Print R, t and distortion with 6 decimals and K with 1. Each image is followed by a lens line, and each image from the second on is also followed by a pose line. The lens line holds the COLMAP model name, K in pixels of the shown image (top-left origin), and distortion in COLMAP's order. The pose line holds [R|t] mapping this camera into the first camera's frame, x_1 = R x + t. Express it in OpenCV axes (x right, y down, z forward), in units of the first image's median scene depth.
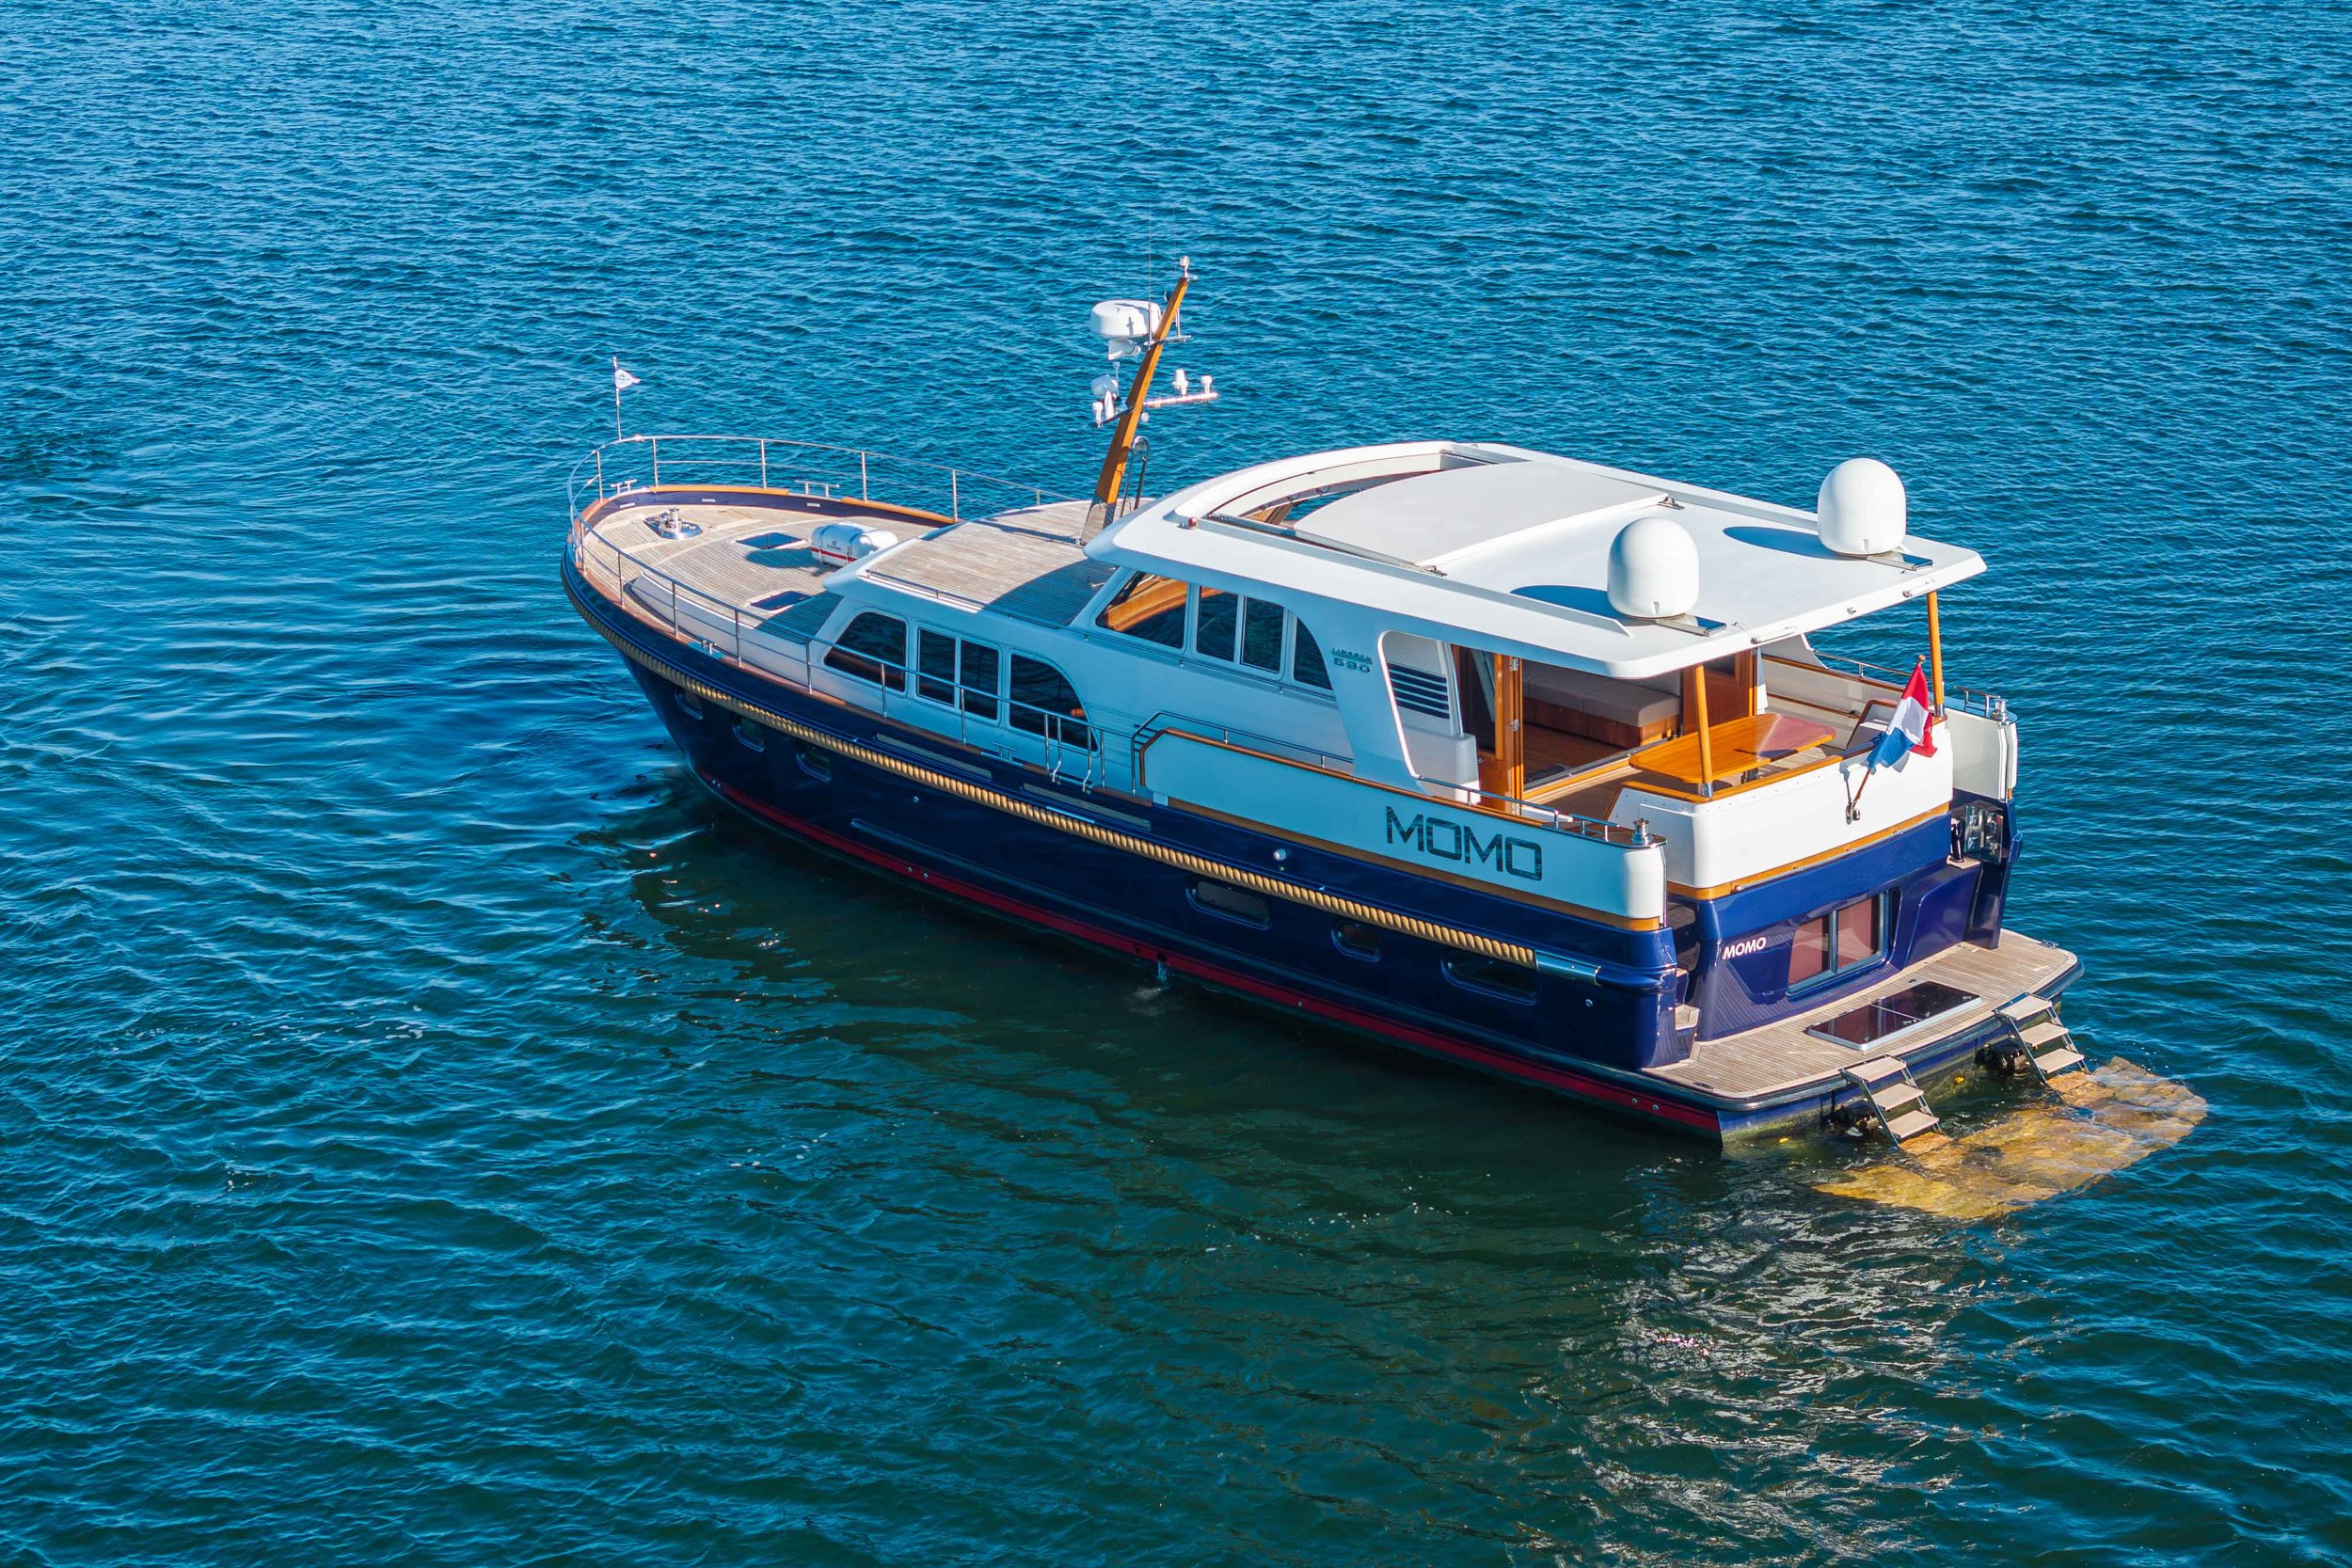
lens RADIAL K [[4547.8, 0, 1177.2], [0, 4547.8, 783.0], [0, 0, 1]] dist [-0.066537, 0.002132]
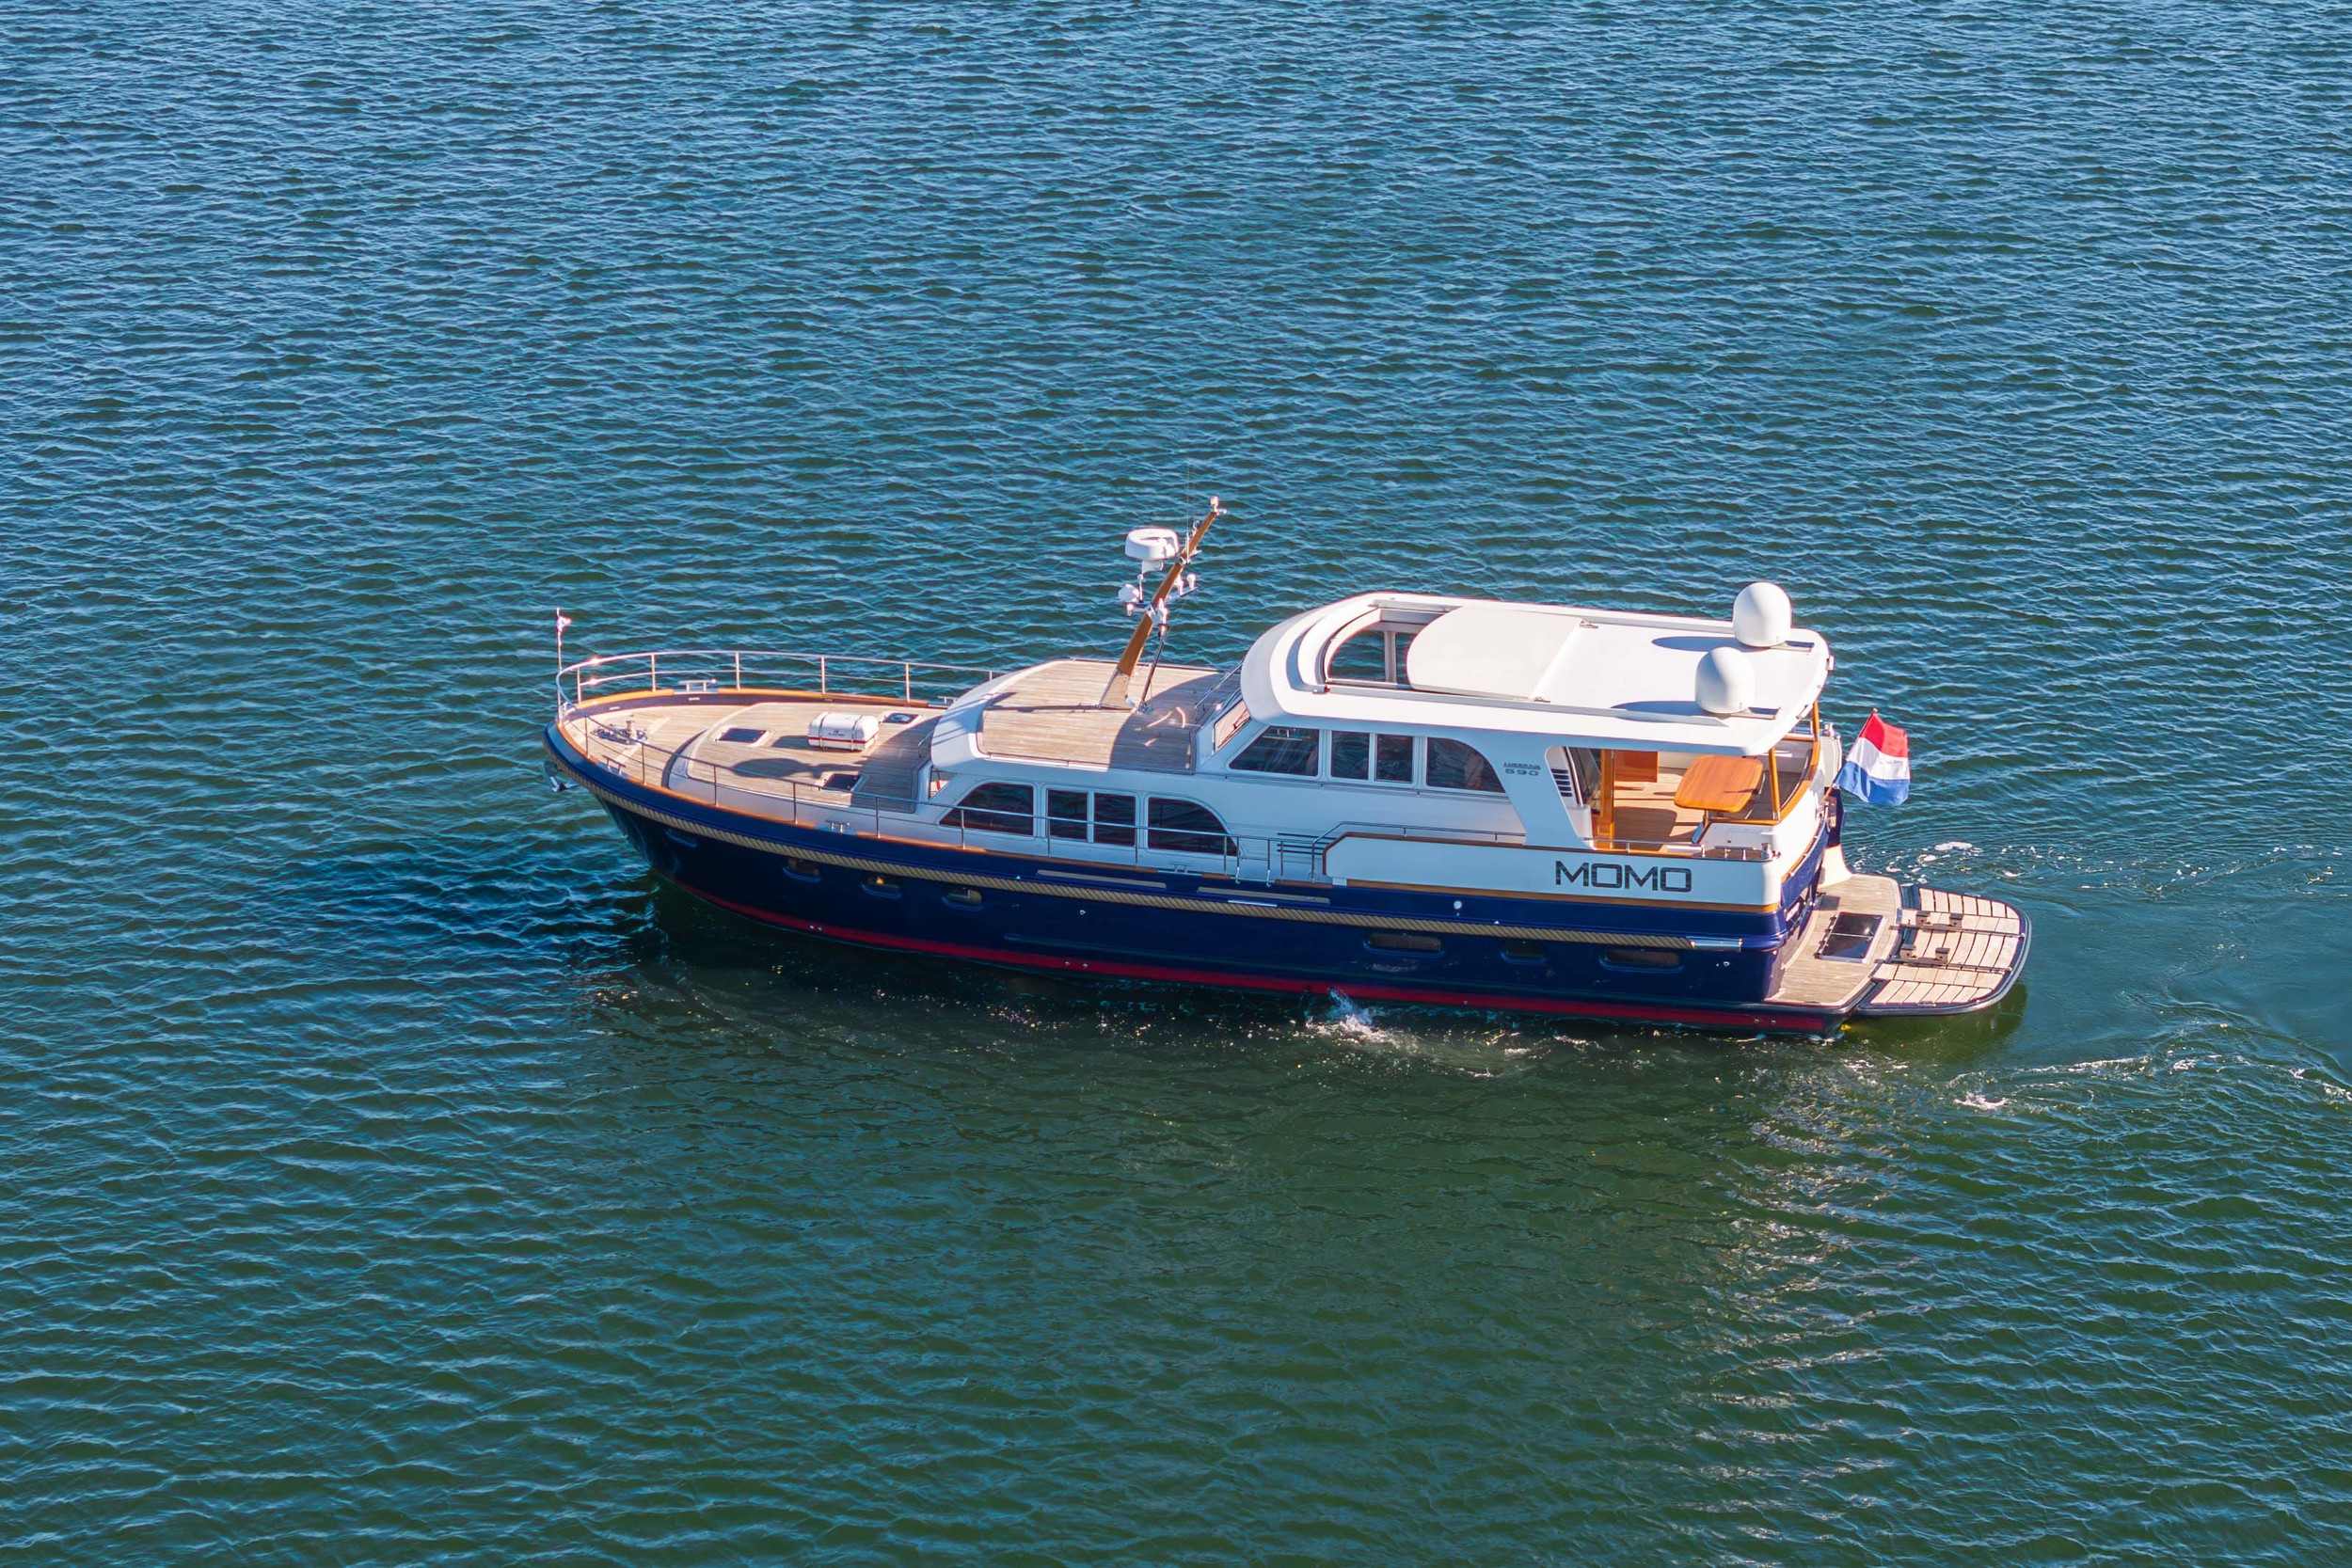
lens RADIAL K [[4547.8, 0, 1177.2], [0, 4547.8, 783.0], [0, 0, 1]] dist [-0.066537, 0.002132]
pose [[0.838057, -0.164853, 0.520081, -0.807475], [0.144567, 0.986282, 0.079673, -0.152714], [-0.526080, 0.008416, 0.850393, -0.201832]]
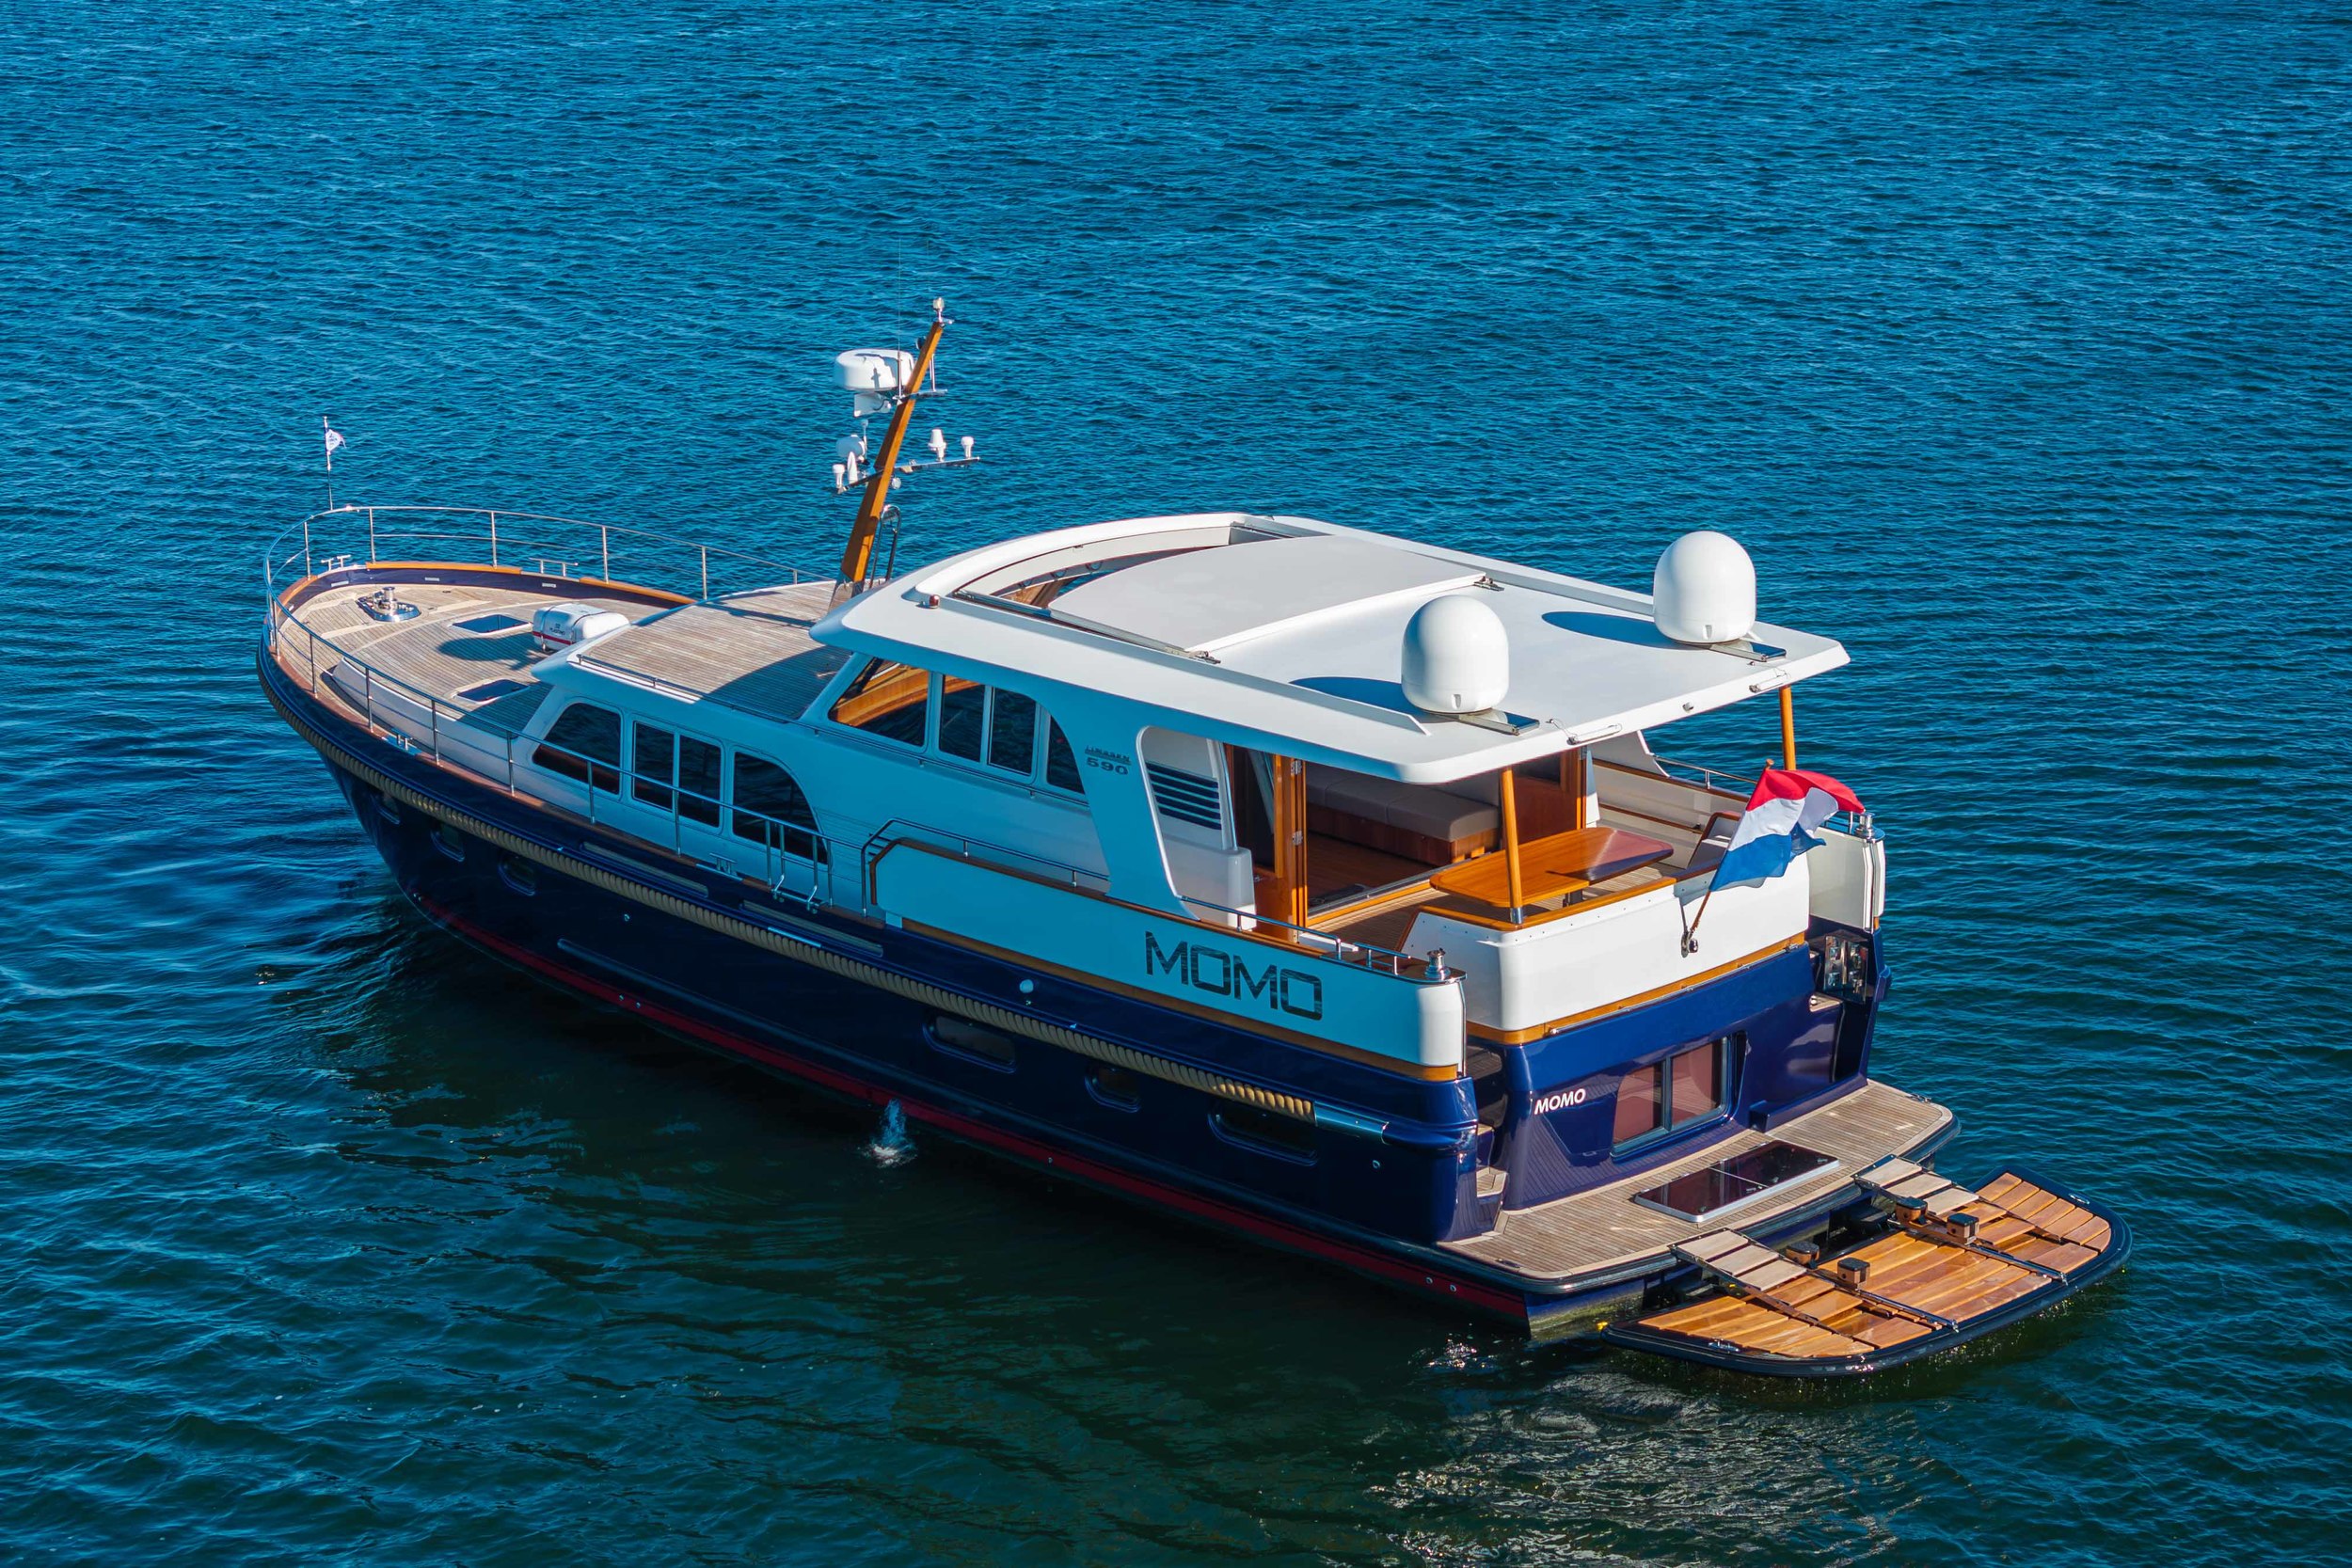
lens RADIAL K [[4547.8, 0, 1177.2], [0, 4547.8, 783.0], [0, 0, 1]] dist [-0.066537, 0.002132]
pose [[0.999829, 0.008829, 0.016275, 0.036576], [-0.008406, 0.999630, -0.025884, -0.000661], [-0.016497, 0.025742, 0.999532, 0.139419]]
